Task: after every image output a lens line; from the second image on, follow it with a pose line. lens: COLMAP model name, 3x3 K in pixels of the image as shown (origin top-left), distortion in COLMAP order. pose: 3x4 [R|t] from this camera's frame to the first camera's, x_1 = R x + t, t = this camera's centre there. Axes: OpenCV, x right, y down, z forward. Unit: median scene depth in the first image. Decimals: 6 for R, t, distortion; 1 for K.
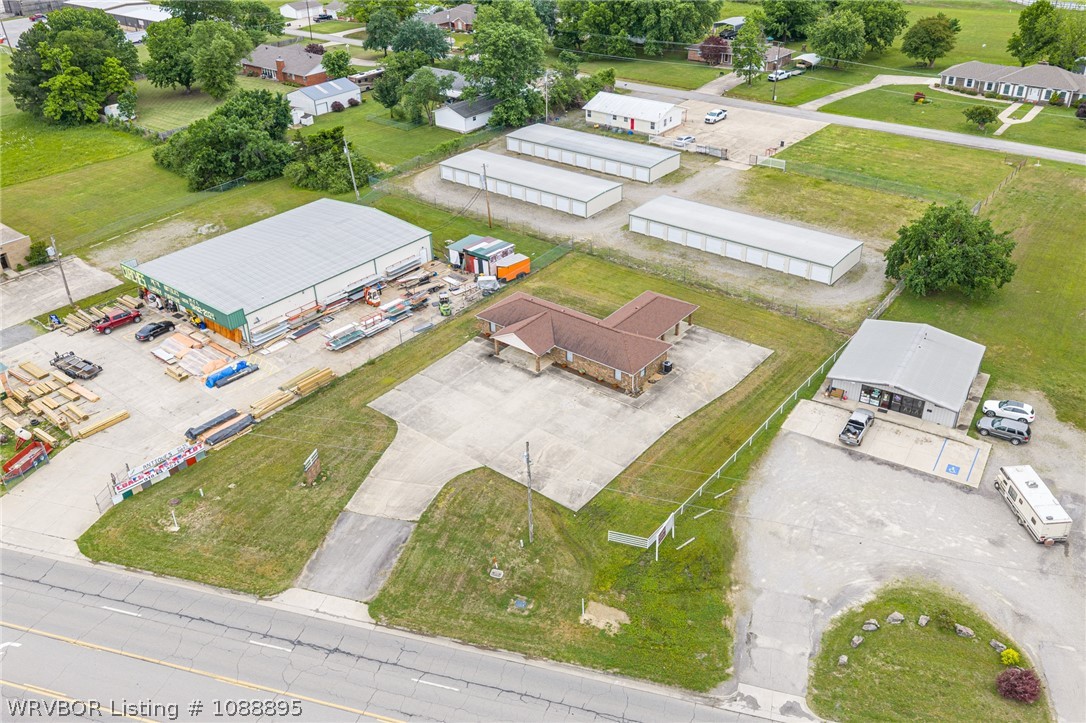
lens RADIAL K [[895.8, 0, 545.0], [0, 895.8, 360.4], [0, 0, 1]] dist [0.018268, -0.032219]
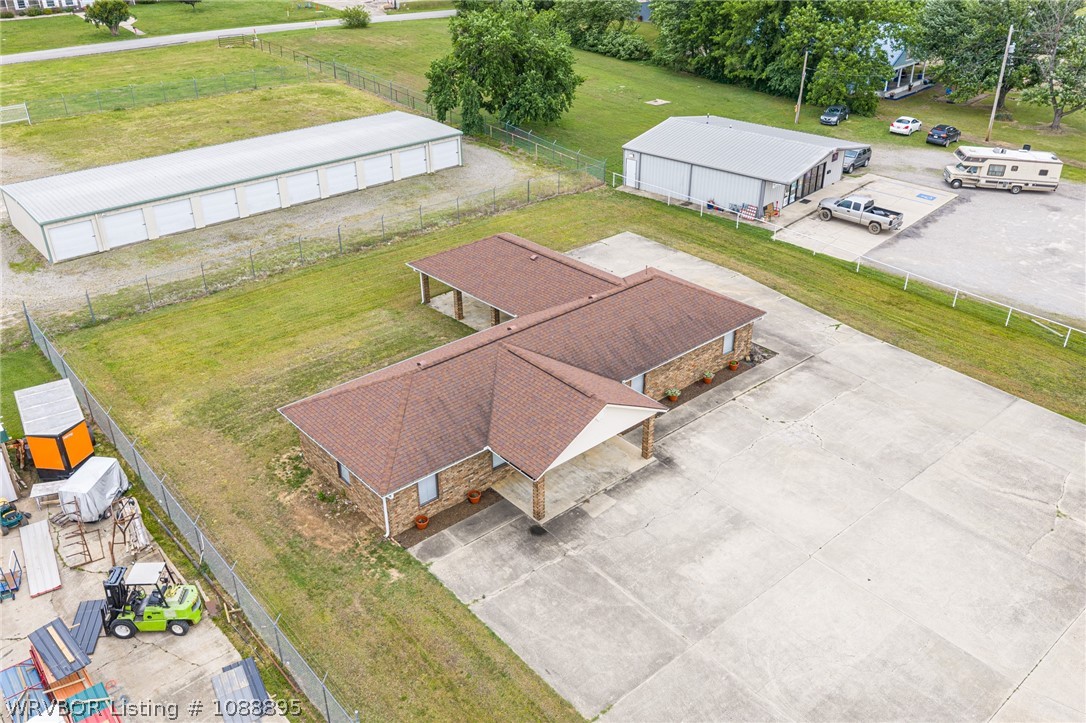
lens RADIAL K [[895.8, 0, 543.6], [0, 895.8, 361.9], [0, 0, 1]] dist [0.018268, -0.032219]
pose [[0.168917, -0.453050, 0.875336, -0.325937], [0.504870, 0.802512, 0.317932, -0.161671], [-0.846507, 0.388227, 0.364289, 0.866428]]
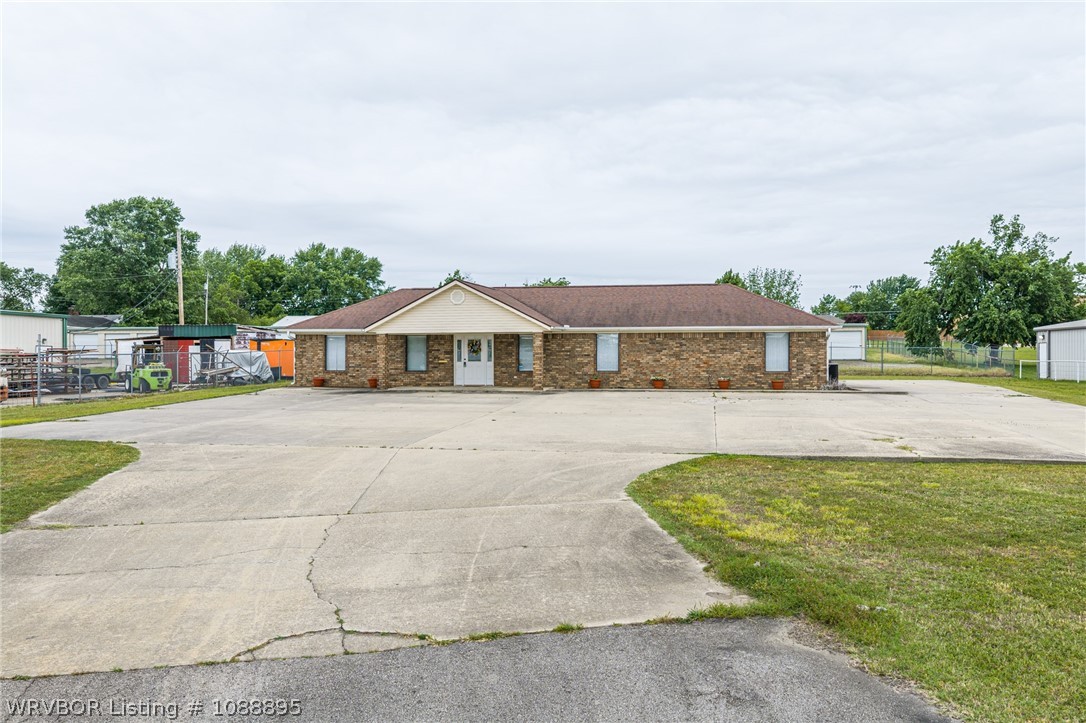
lens RADIAL K [[895.8, 0, 546.0], [0, 895.8, 362.2], [0, 0, 1]] dist [0.018268, -0.032219]
pose [[0.876064, 0.025248, 0.481533, -0.163089], [0.225898, 0.860772, -0.456115, 0.153074], [-0.426006, 0.508363, 0.748389, 0.730311]]
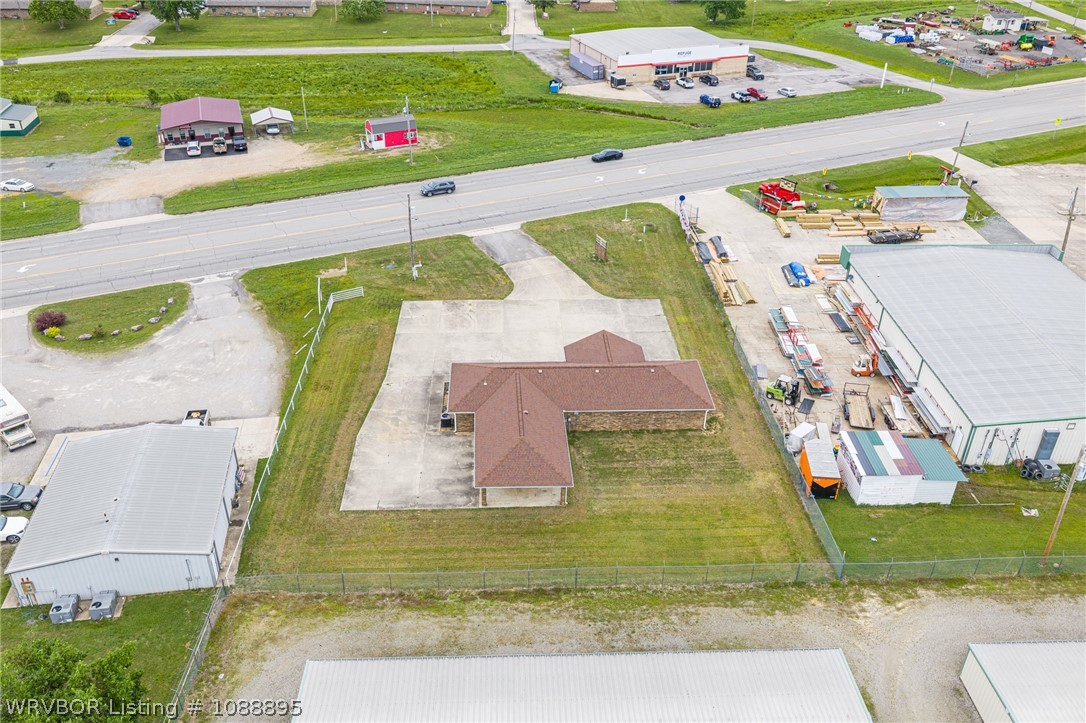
lens RADIAL K [[895.8, 0, 546.5], [0, 895.8, 358.0], [0, 0, 1]] dist [0.018268, -0.032219]
pose [[-0.746763, 0.359422, -0.559607, 0.475747], [-0.335834, 0.522482, 0.783728, -0.645917], [0.574073, 0.773194, -0.269464, 1.186711]]
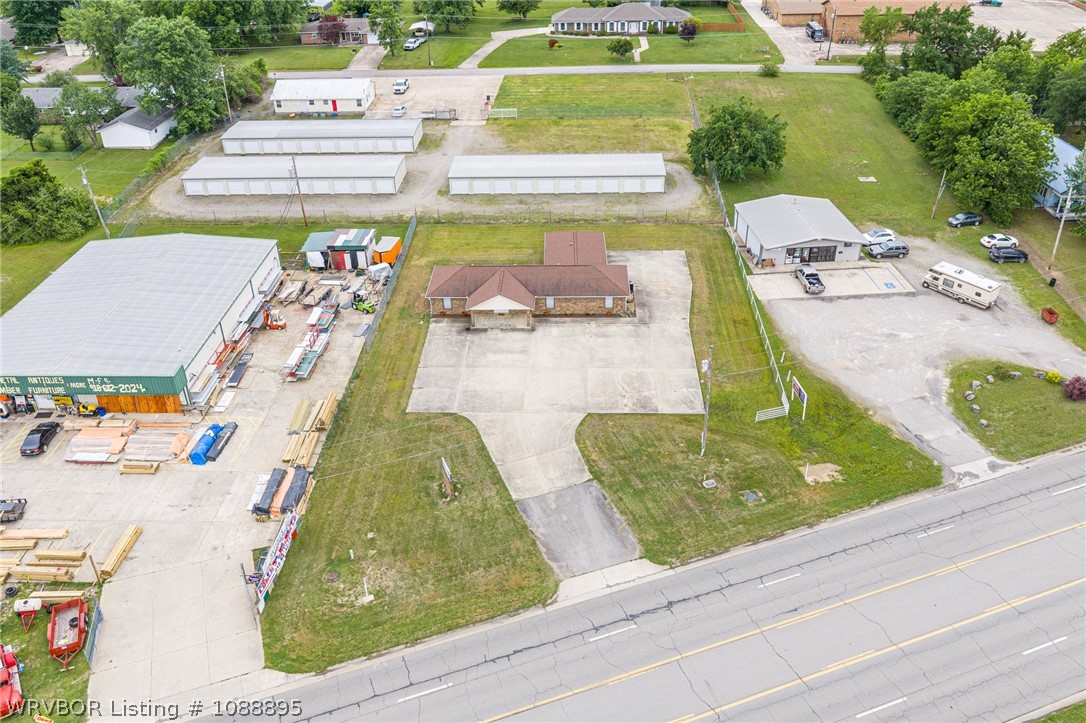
lens RADIAL K [[895.8, 0, 544.1], [0, 895.8, 361.7], [0, 0, 1]] dist [0.018268, -0.032219]
pose [[0.797068, -0.309014, 0.518838, -0.506789], [0.310338, 0.946633, 0.087045, -0.030734], [-0.518047, 0.091634, 0.850429, 0.156672]]
